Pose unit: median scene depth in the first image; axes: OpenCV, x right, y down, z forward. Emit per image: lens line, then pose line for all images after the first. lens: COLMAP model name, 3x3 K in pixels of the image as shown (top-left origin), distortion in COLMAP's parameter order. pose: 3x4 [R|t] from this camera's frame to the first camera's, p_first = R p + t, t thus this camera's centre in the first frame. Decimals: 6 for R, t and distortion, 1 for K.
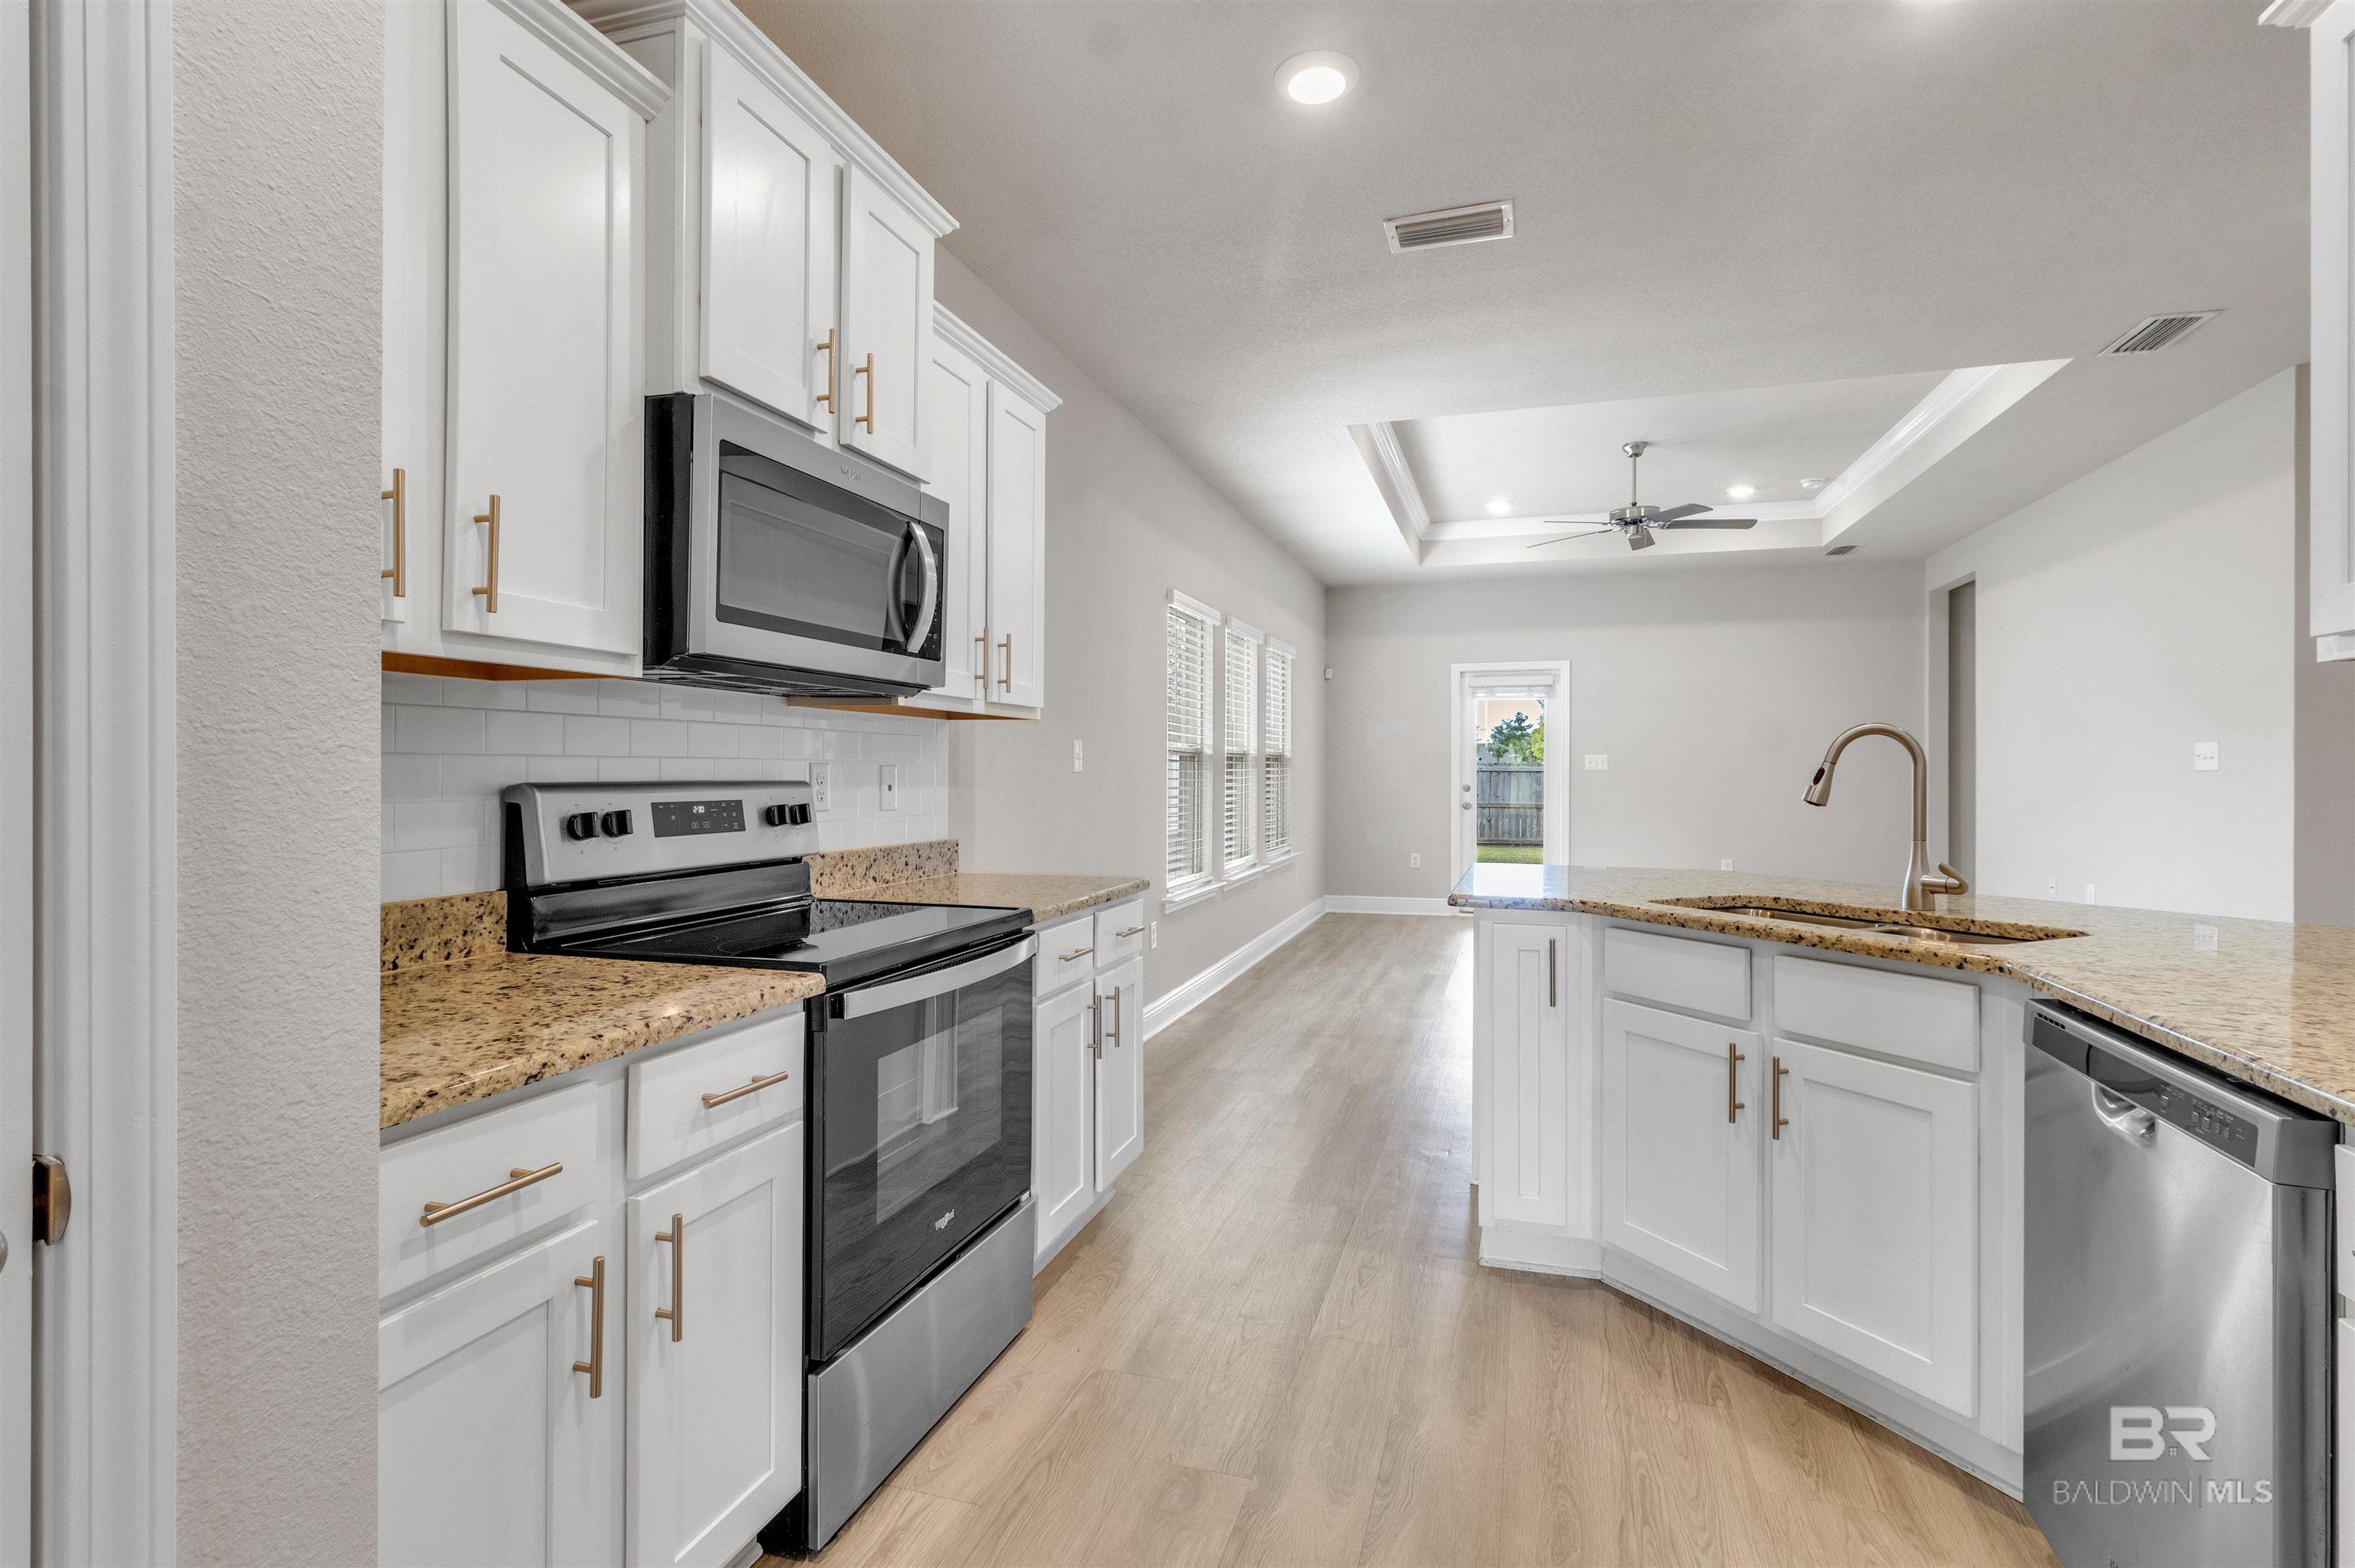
lens RADIAL K [[1108.3, 0, 1187.5], [0, 1108.3, 771.8], [0, 0, 1]] dist [0.003134, -0.000979]
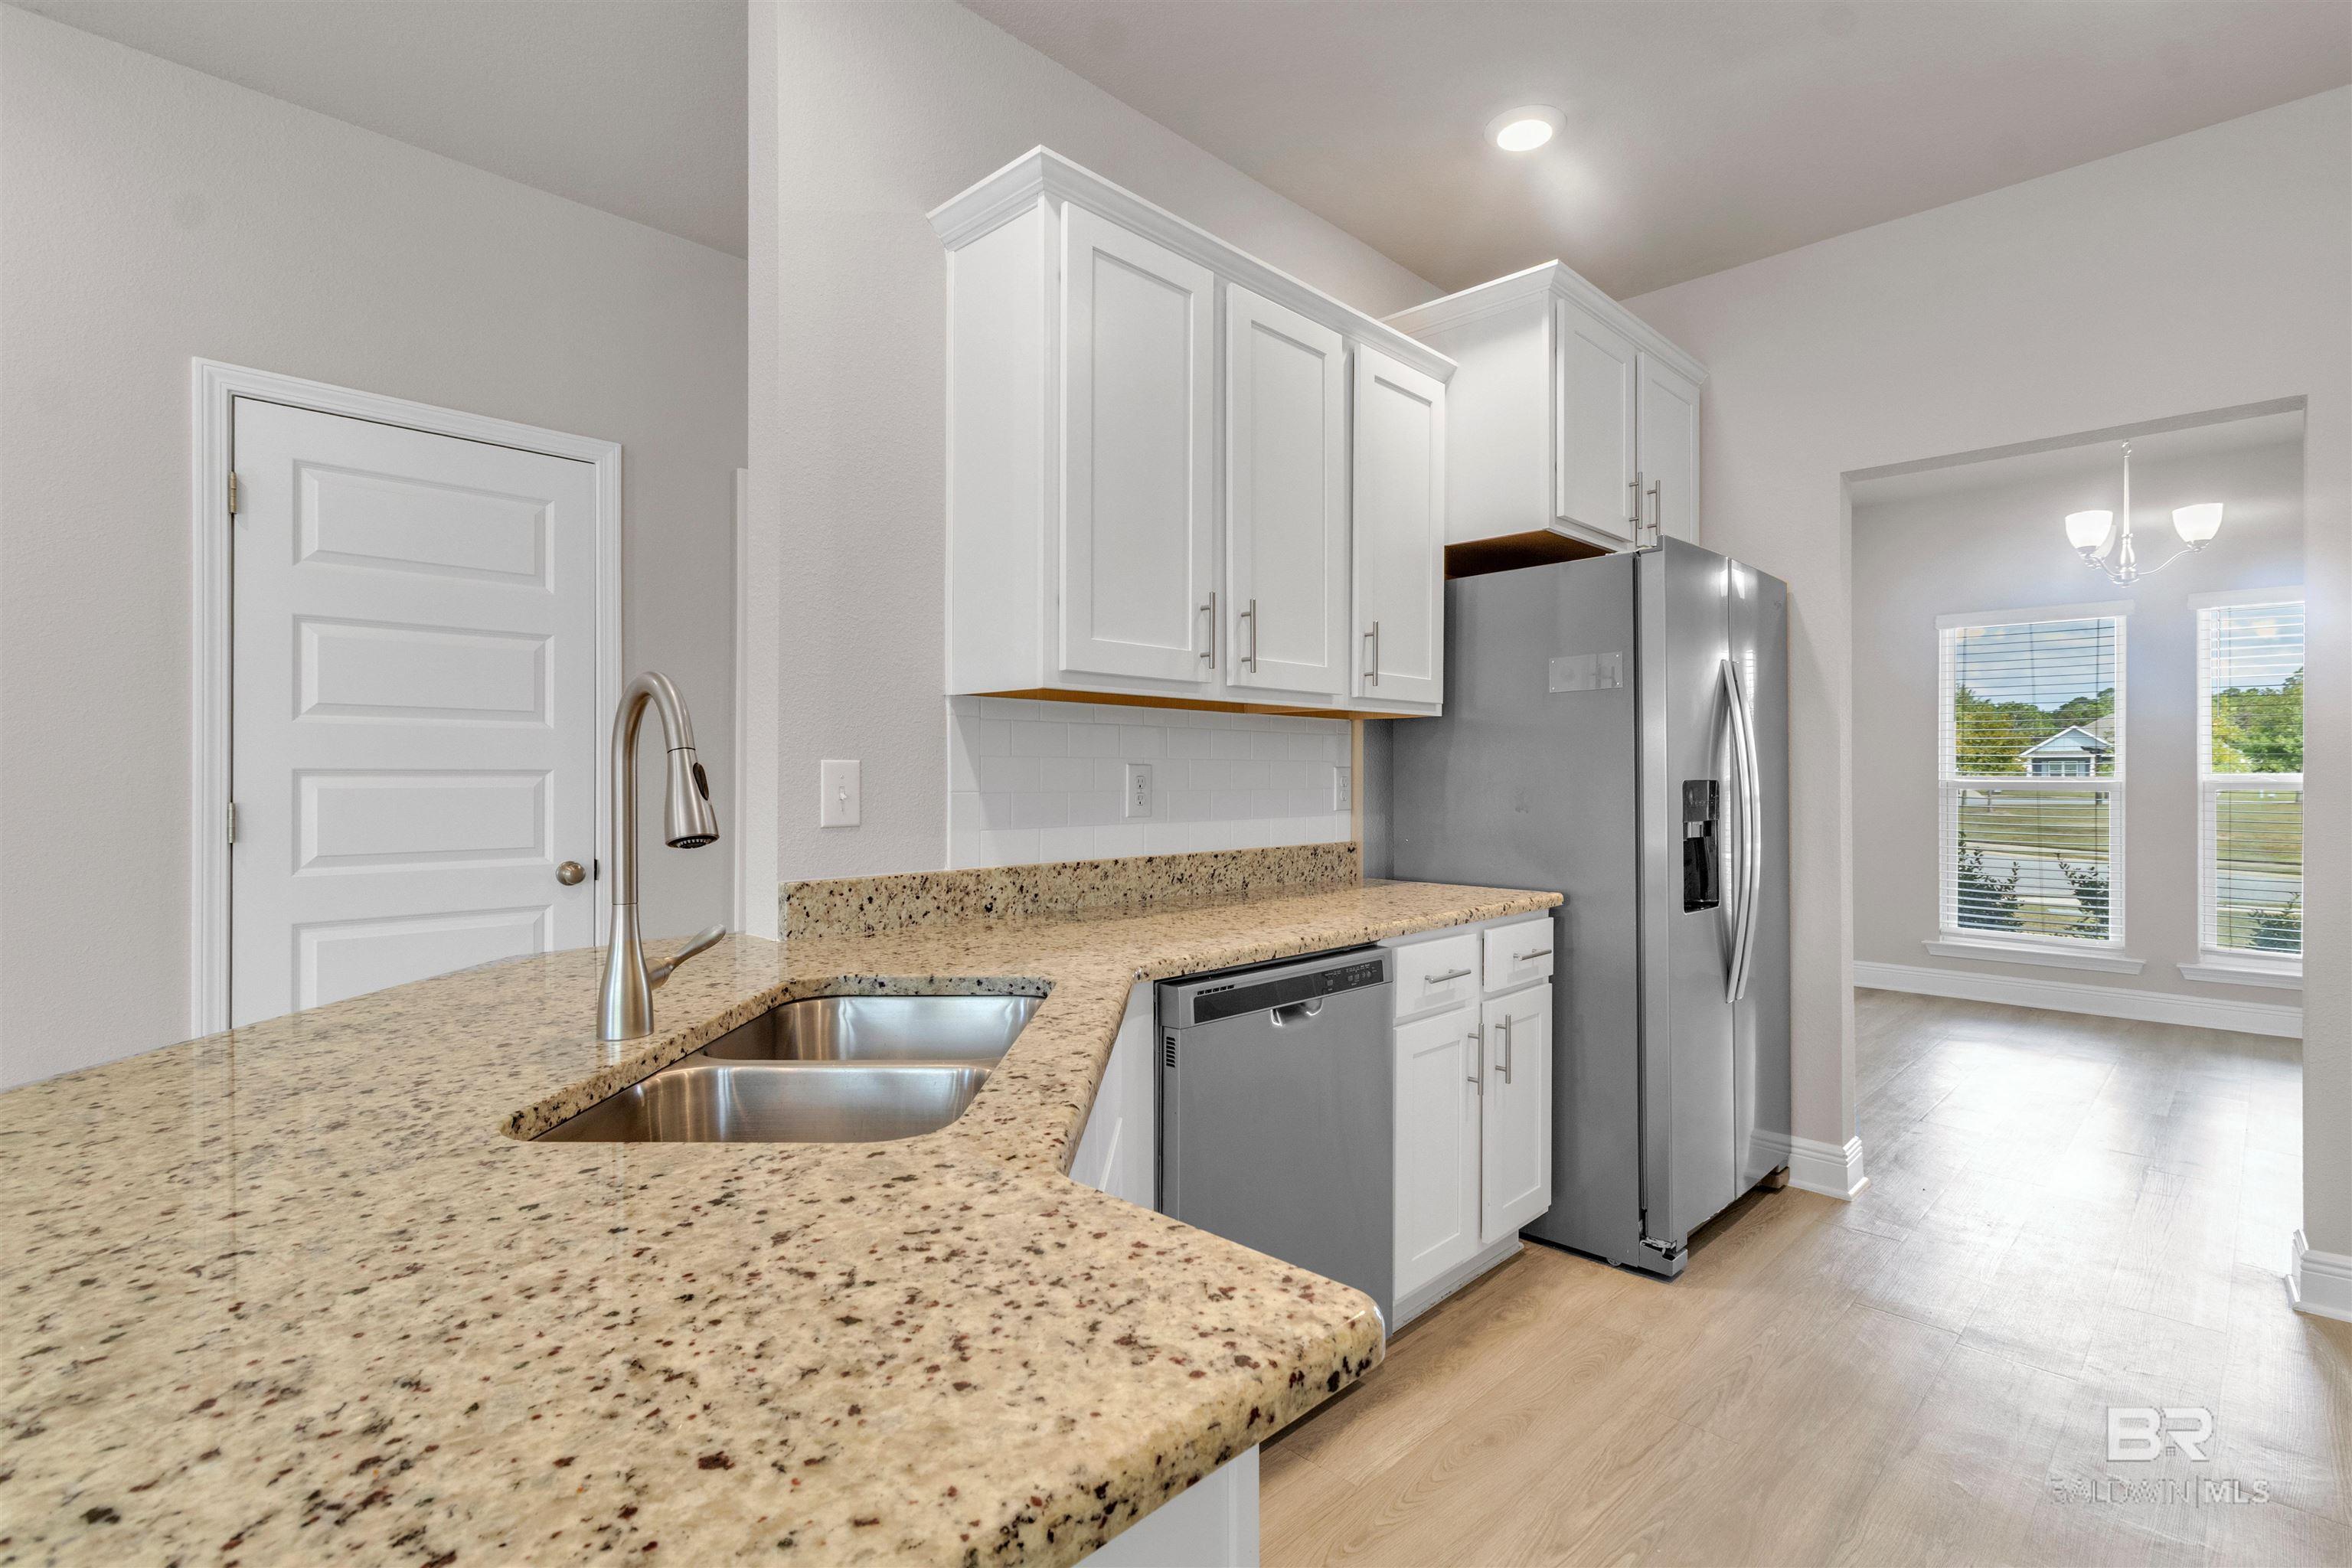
lens RADIAL K [[1107.1, 0, 1185.9], [0, 1107.1, 771.9], [0, 0, 1]] dist [0.003134, -0.000979]
pose [[-0.890406, -0.000749, 0.455166, 0.189626], [-0.001515, 0.999998, -0.001317, 0.000075], [-0.455164, -0.001863, -0.890406, 1.364131]]
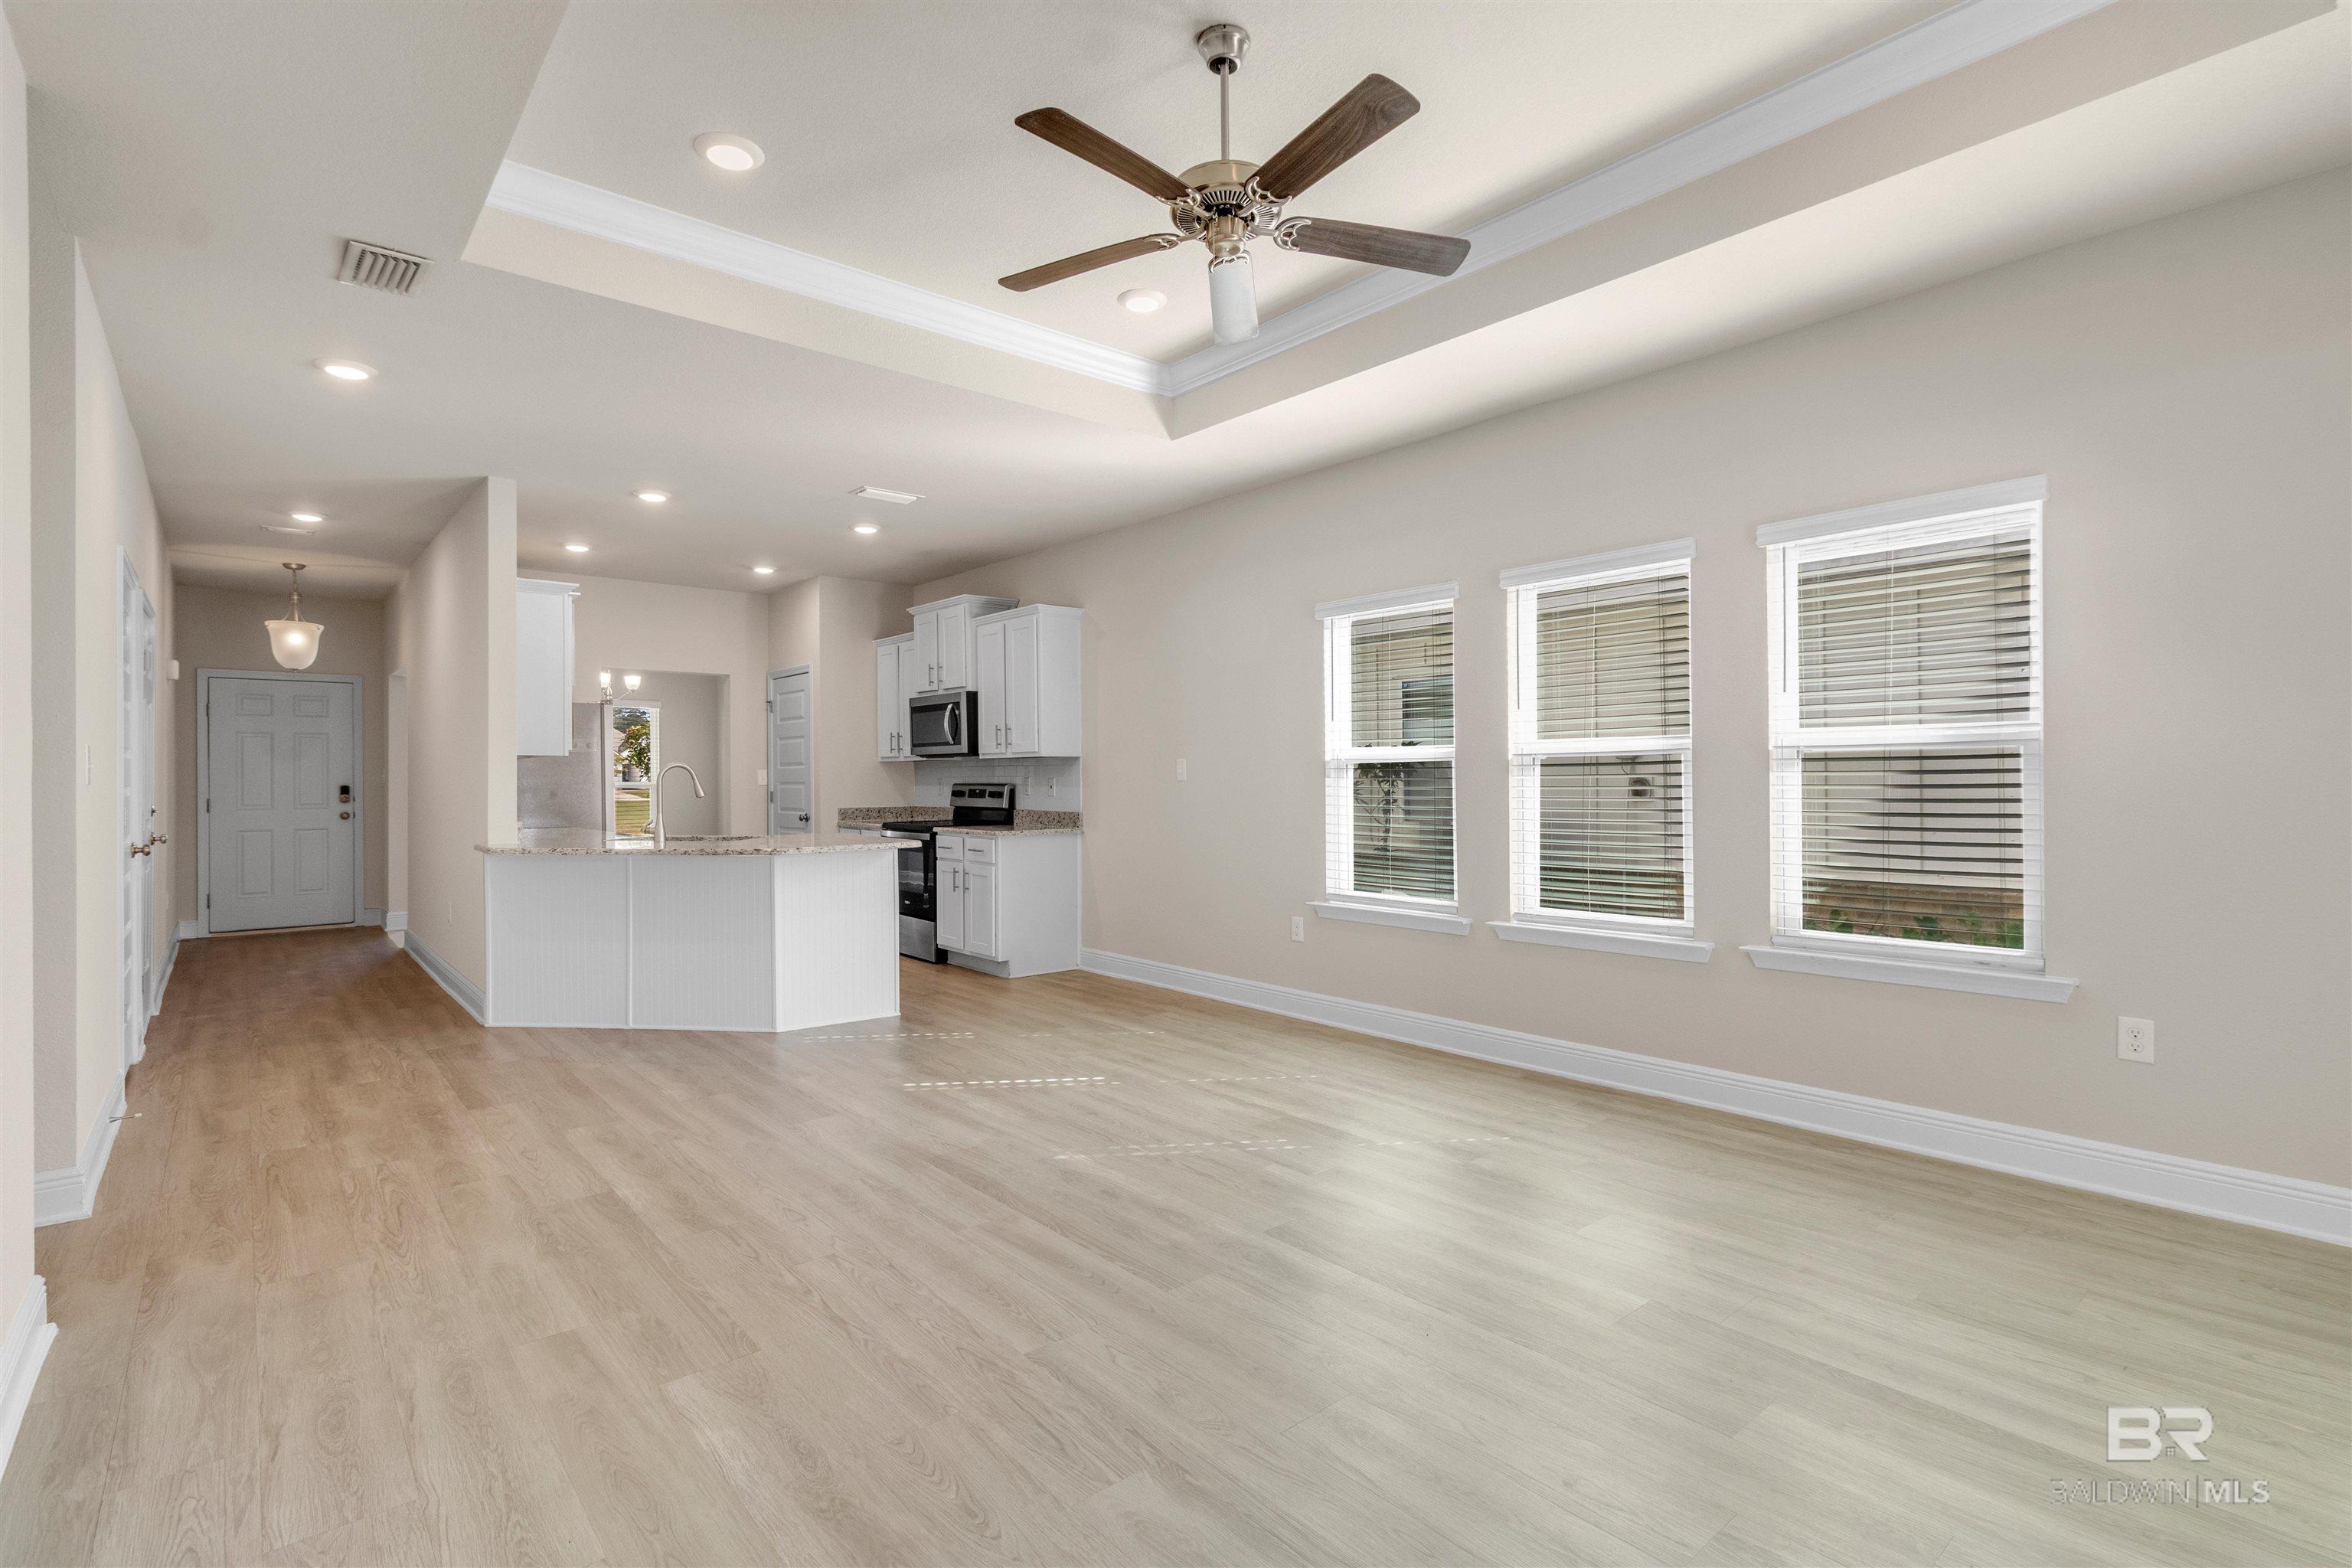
lens RADIAL K [[1107.1, 0, 1185.9], [0, 1107.1, 771.9], [0, 0, 1]] dist [0.003134, -0.000979]
pose [[-0.533887, -0.001248, -0.845555, 2.091653], [0.005127, 0.999976, -0.004713, -0.008082], [0.845540, -0.006851, -0.533868, 3.263221]]
